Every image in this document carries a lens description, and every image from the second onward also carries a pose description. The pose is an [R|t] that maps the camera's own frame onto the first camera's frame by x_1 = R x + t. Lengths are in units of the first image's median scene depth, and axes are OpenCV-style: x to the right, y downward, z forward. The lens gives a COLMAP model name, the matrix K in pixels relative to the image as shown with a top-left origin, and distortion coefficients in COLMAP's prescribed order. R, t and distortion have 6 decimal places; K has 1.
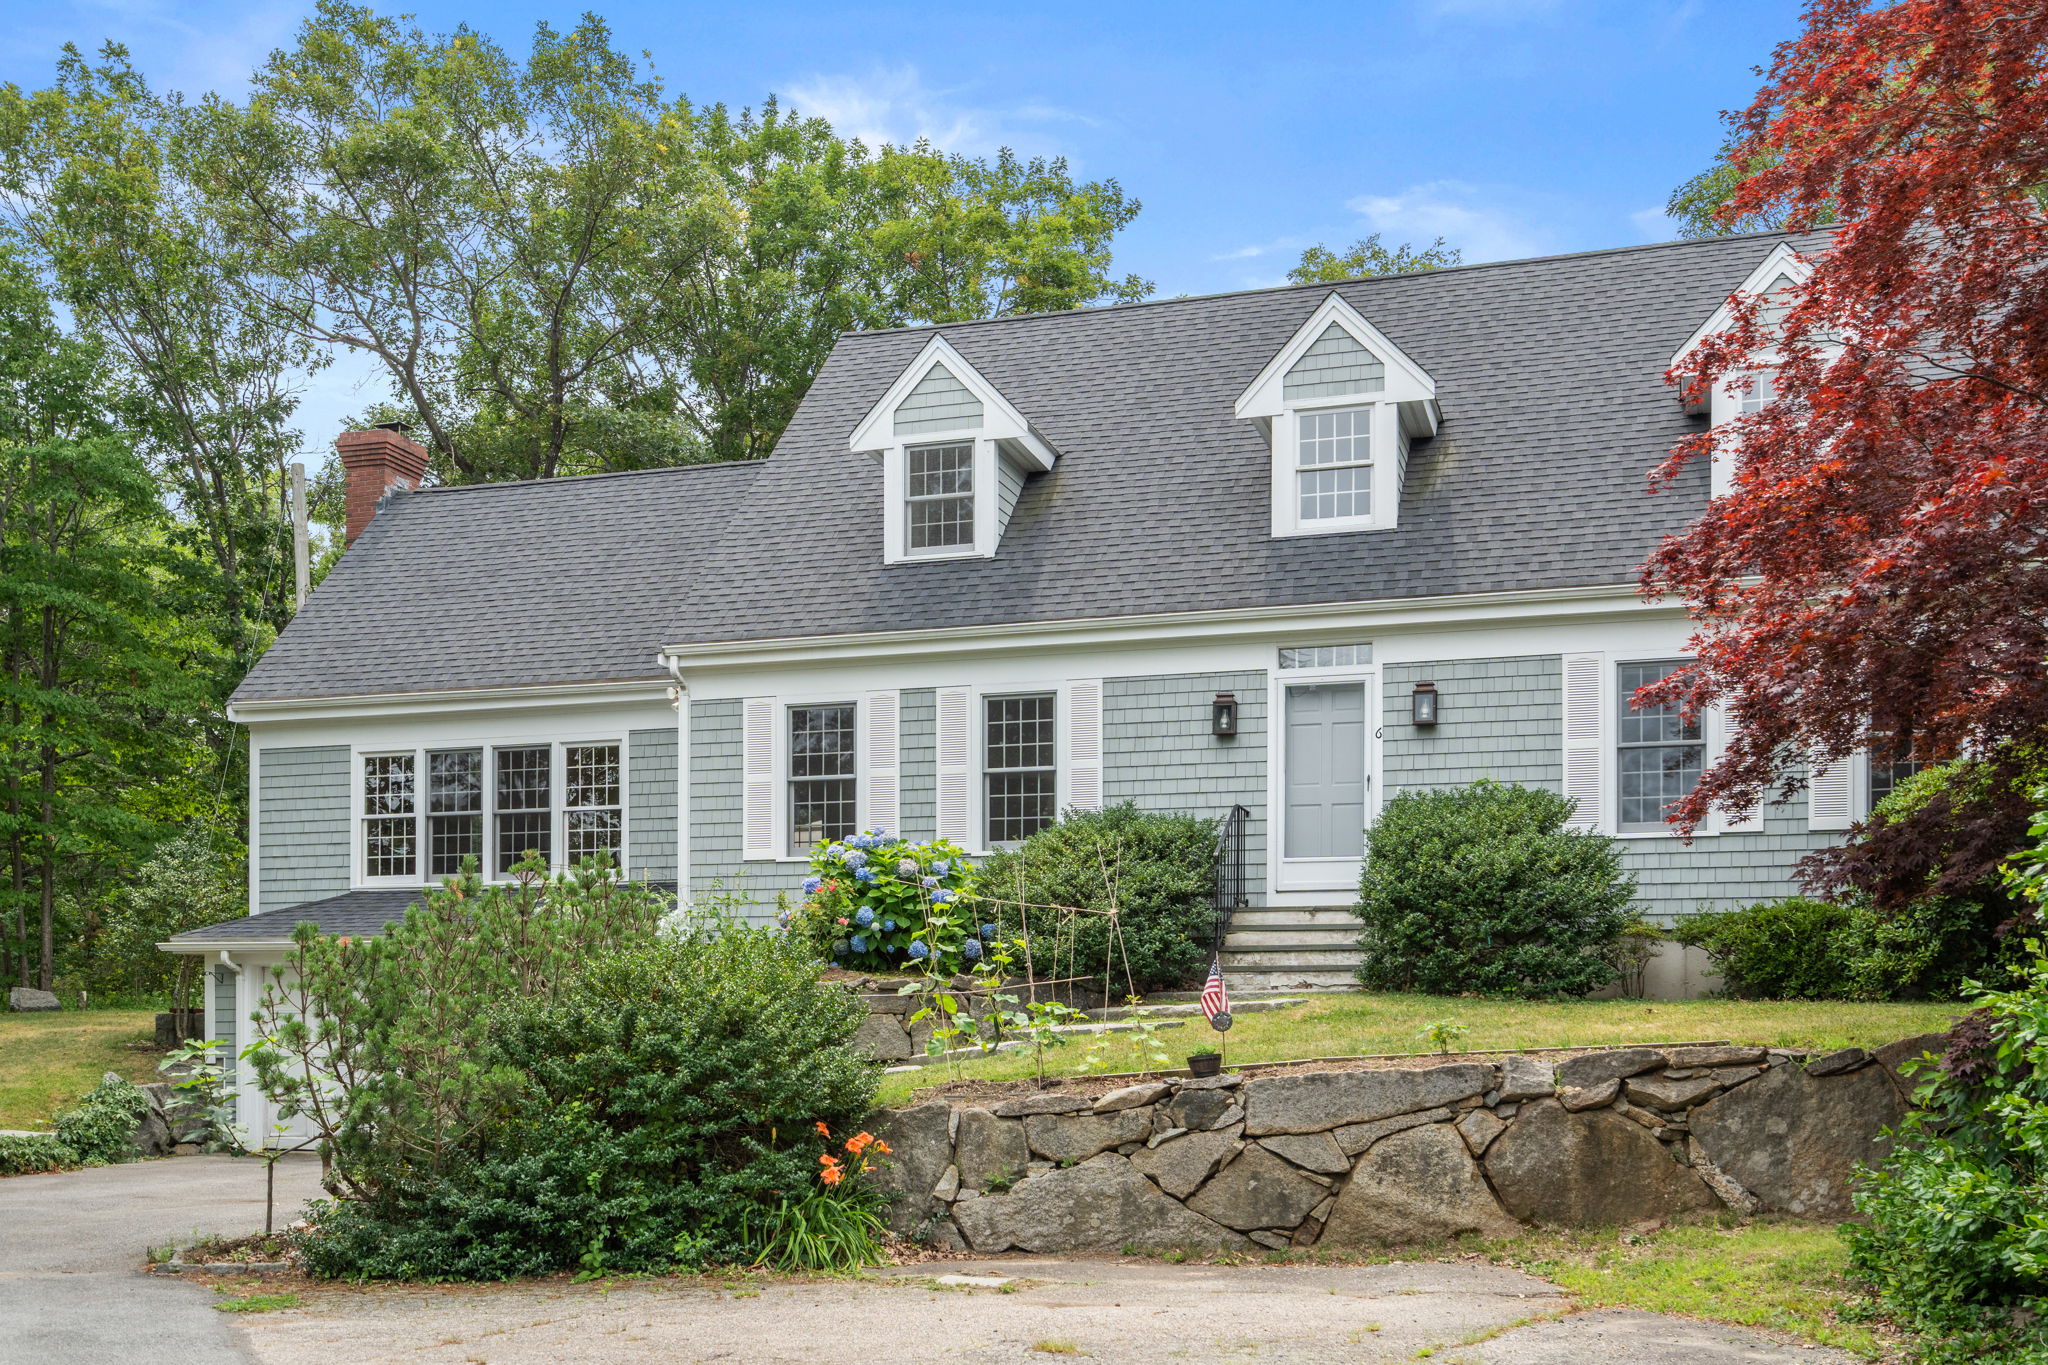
lens RADIAL K [[1800.3, 0, 1024.0], [0, 1800.3, 682.5], [0, 0, 1]] dist [0.078660, -0.085303]
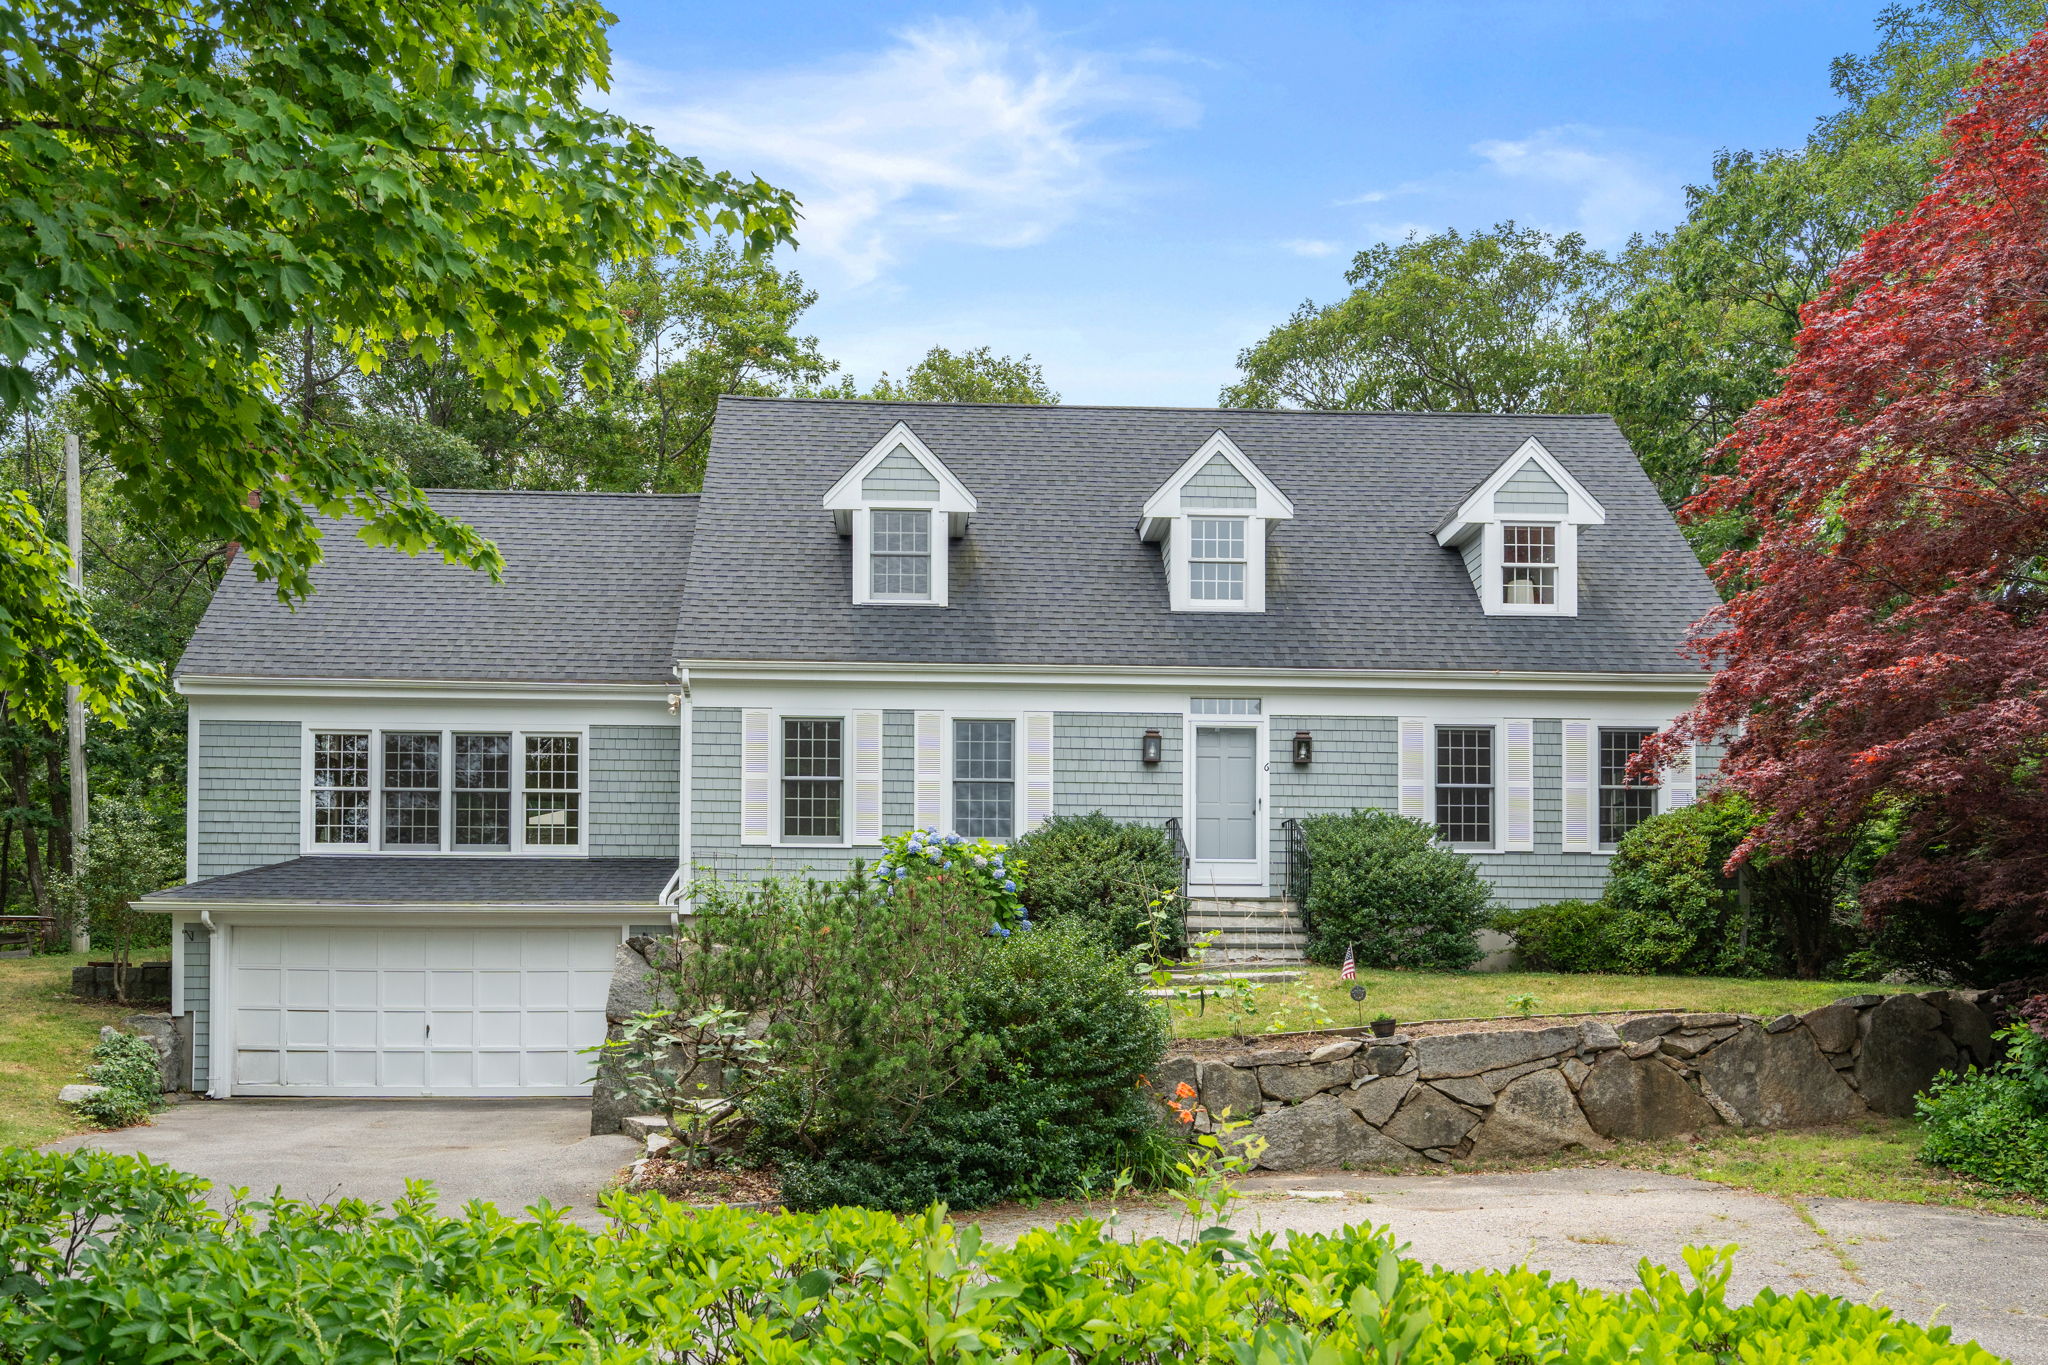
lens RADIAL K [[1488.5, 0, 1022.4], [0, 1488.5, 654.7], [0, 0, 1]] dist [0.031547, -0.000016]
pose [[0.947922, 0.071818, 0.310299, -0.325715], [-0.065793, 0.997387, -0.029853, -0.010165], [-0.311632, 0.007882, 0.950170, 0.009596]]
